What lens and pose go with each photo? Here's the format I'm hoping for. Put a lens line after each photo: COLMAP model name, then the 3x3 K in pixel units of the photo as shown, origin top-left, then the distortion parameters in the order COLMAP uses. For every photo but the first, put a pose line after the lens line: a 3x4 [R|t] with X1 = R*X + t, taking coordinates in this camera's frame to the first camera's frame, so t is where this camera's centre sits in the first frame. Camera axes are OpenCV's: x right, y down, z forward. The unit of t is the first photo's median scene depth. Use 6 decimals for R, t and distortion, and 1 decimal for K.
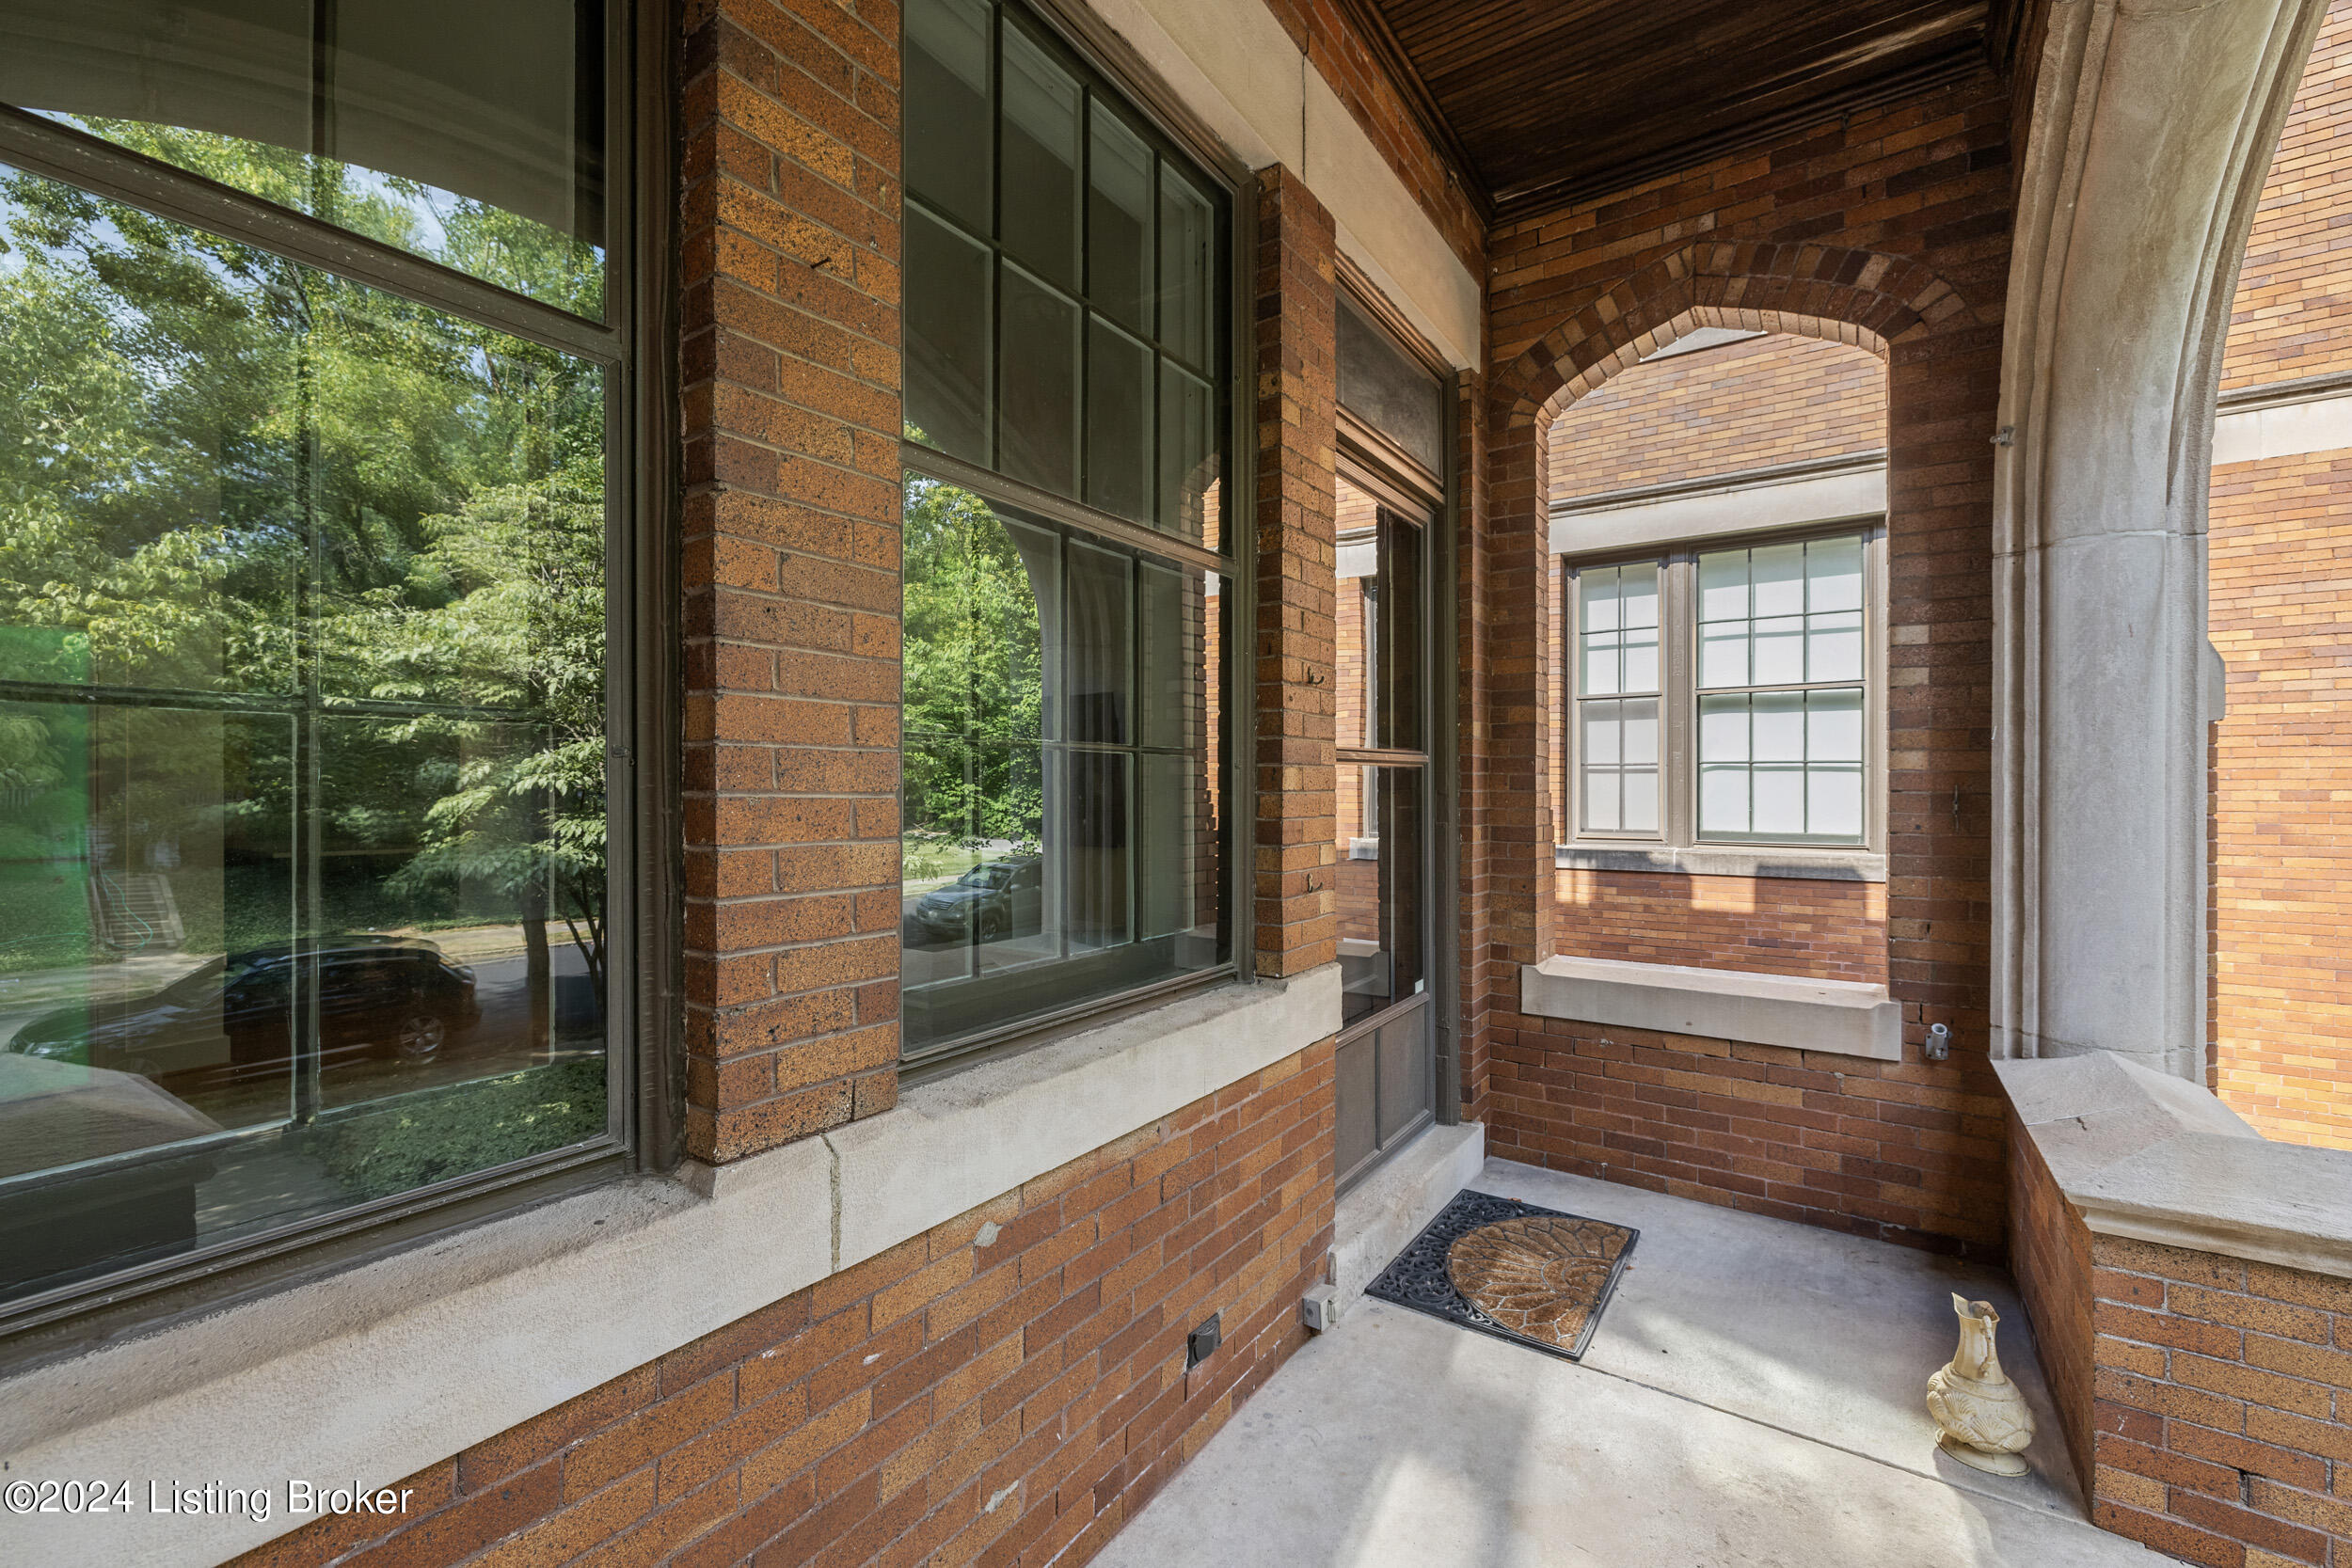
lens RADIAL K [[989.5, 0, 1171.4], [0, 989.5, 791.5], [0, 0, 1]] dist [-0.001135, -0.000356]
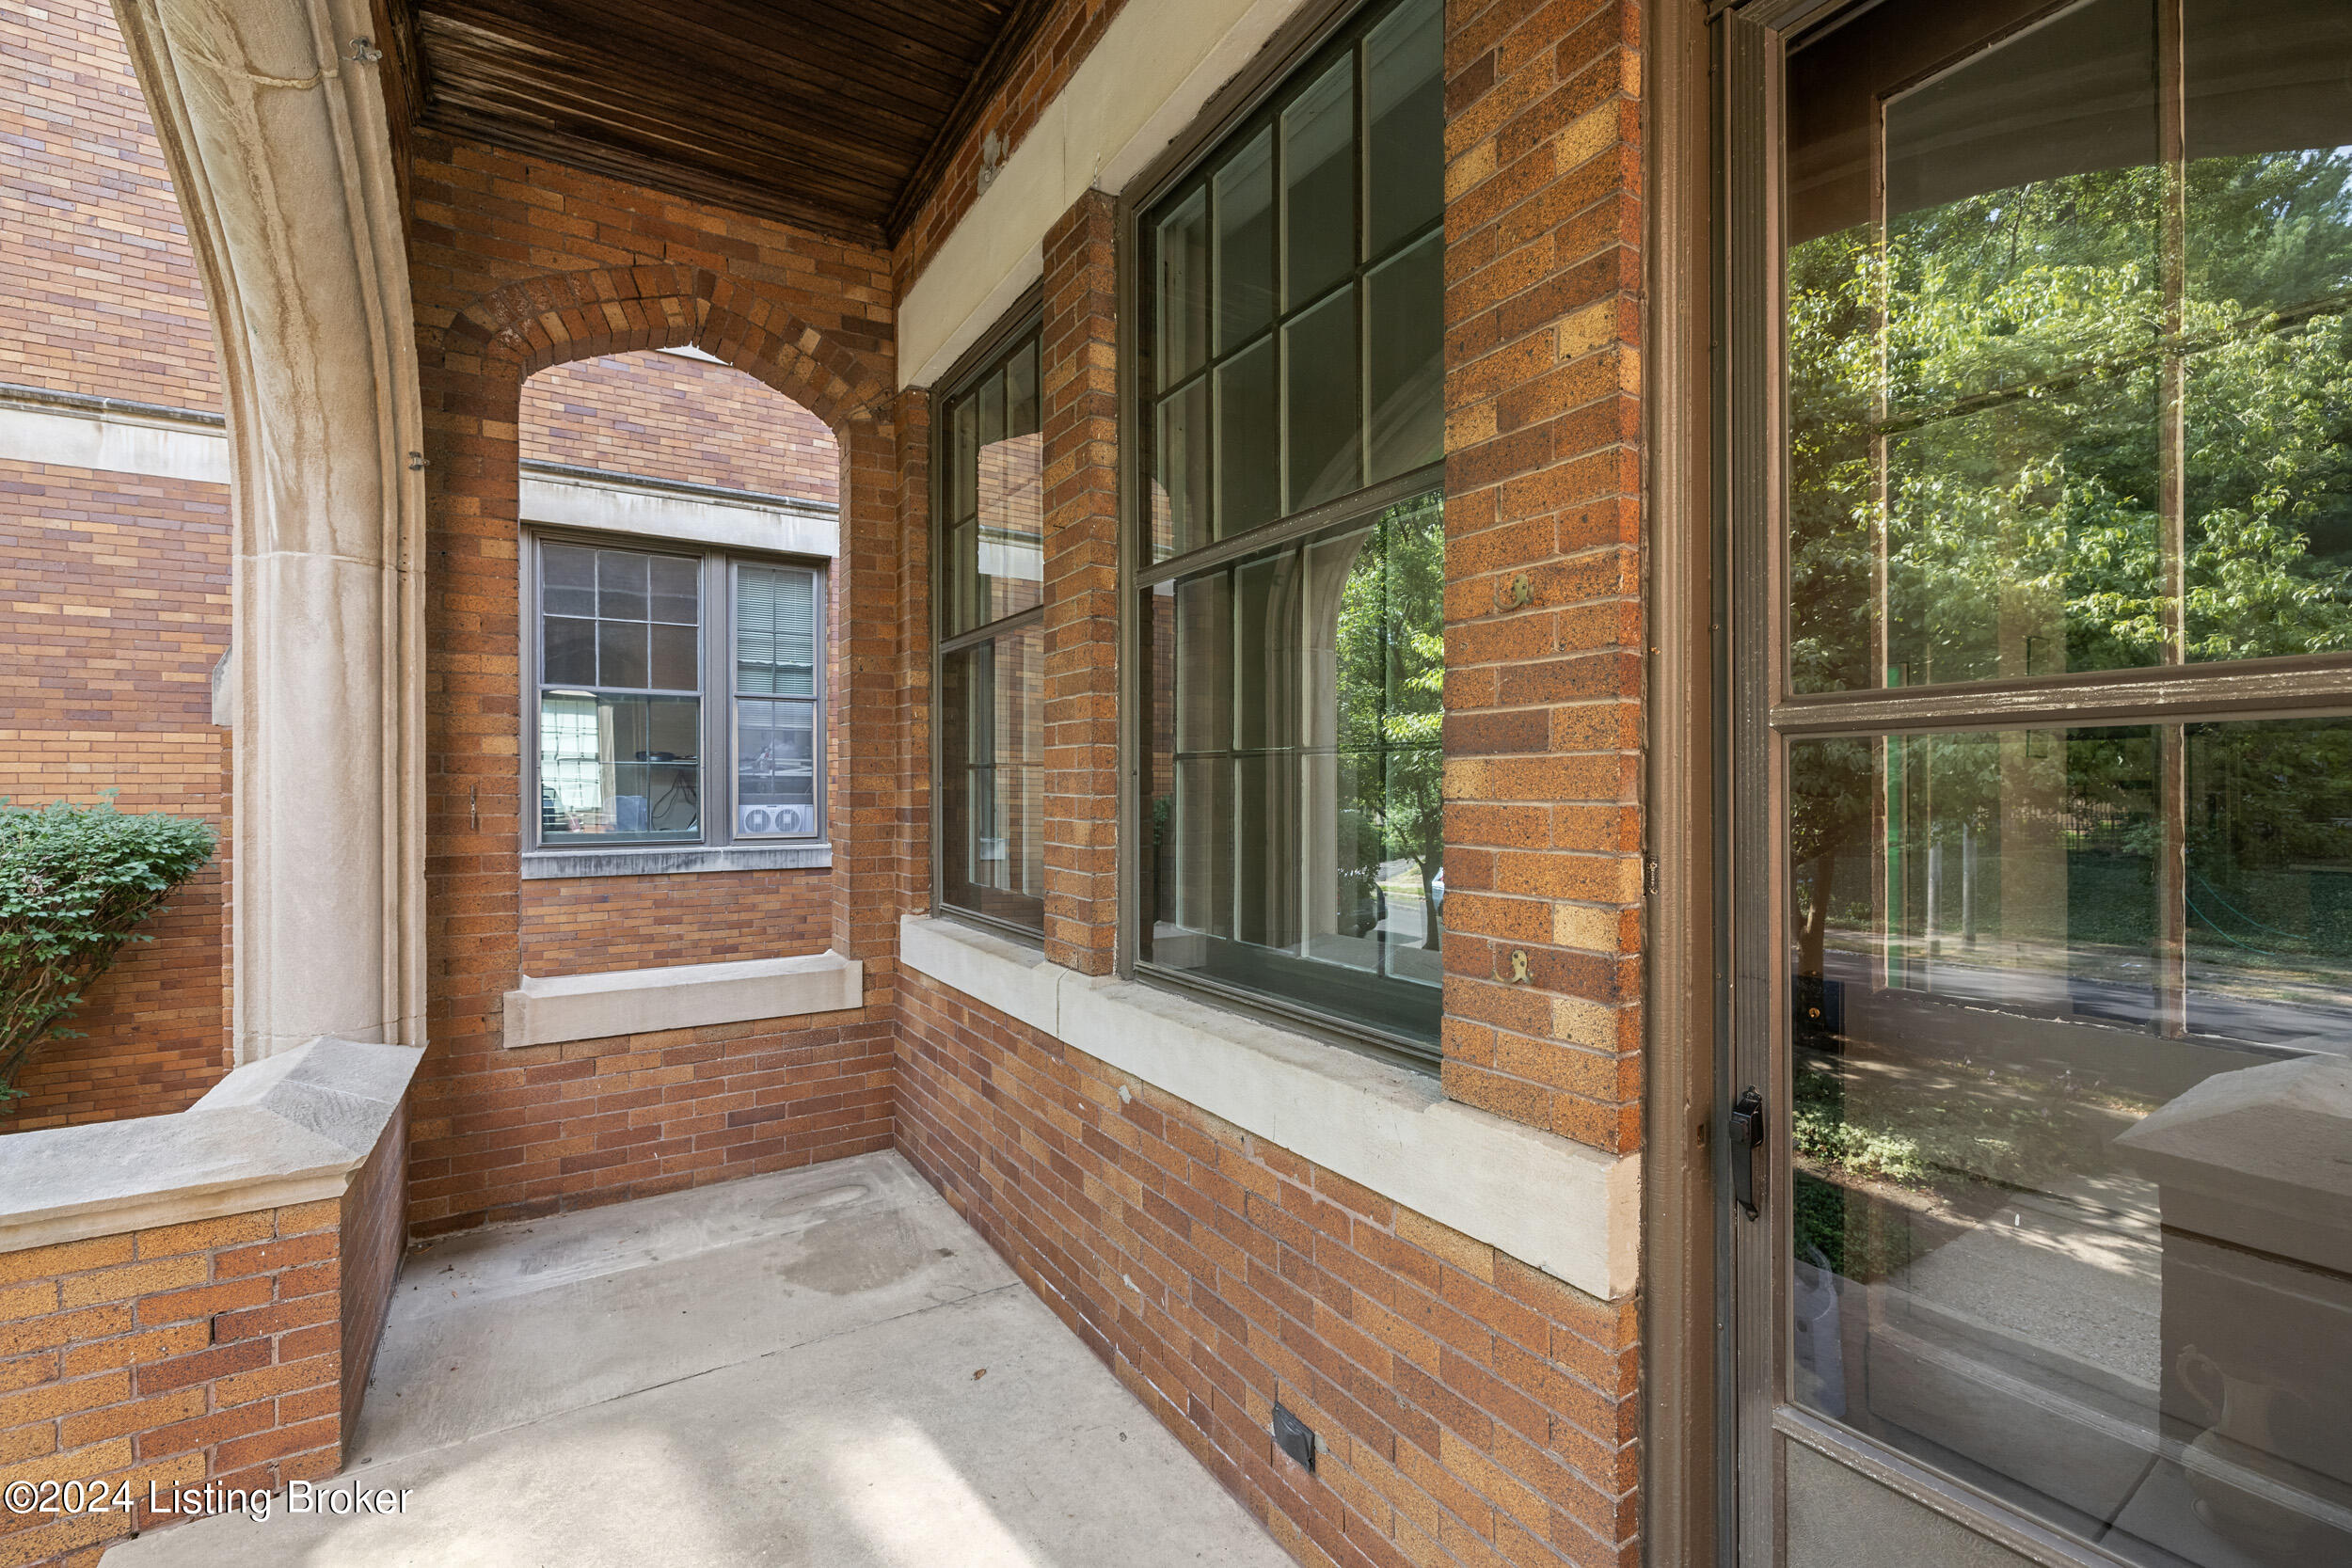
lens RADIAL K [[989.5, 0, 1179.2], [0, 989.5, 787.0], [0, 0, 1]] dist [-0.001135, -0.000356]
pose [[-0.386940, 0.002381, -0.922102, 0.912514], [-0.001556, 0.999994, 0.003236, -0.011882], [0.922103, 0.002687, -0.386934, 1.313290]]
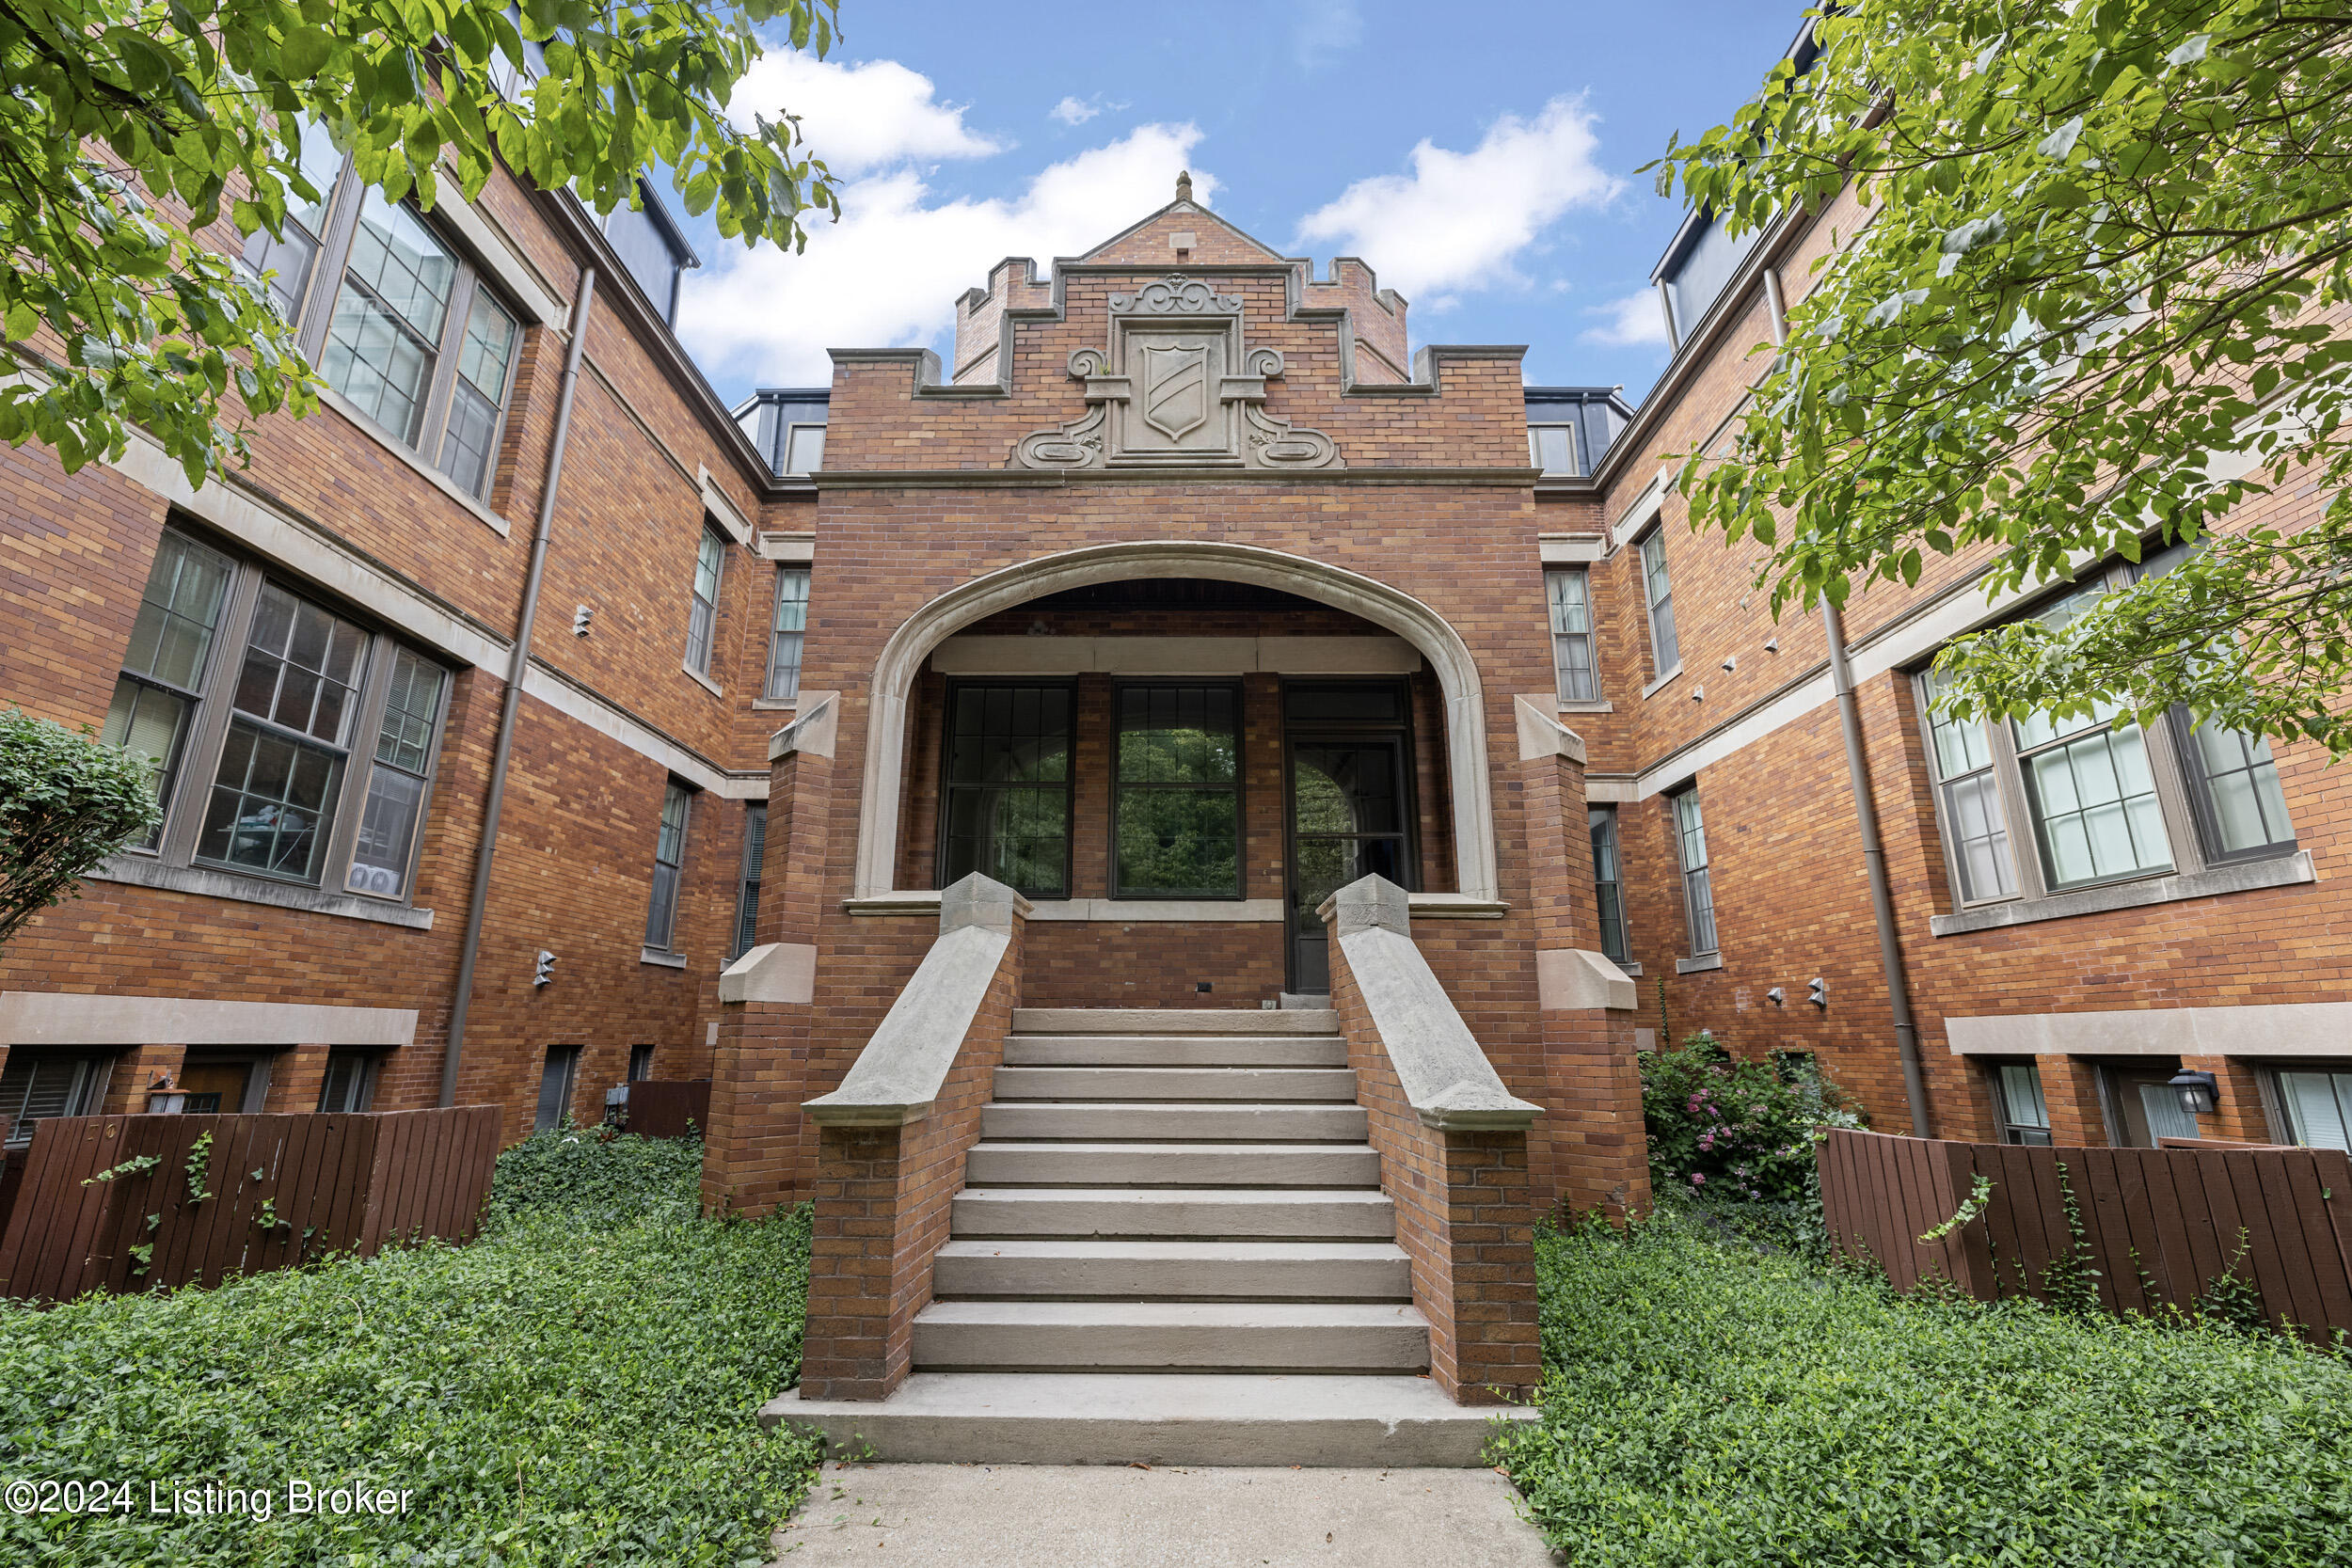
lens RADIAL K [[989.5, 0, 1169.5], [0, 989.5, 785.7], [0, 0, 1]] dist [-0.001135, -0.000356]
pose [[0.551677, -0.208257, -0.807639, 3.350352], [-0.011402, 0.966352, -0.256970, 0.827916], [0.833980, 0.150973, 0.530740, -1.290873]]
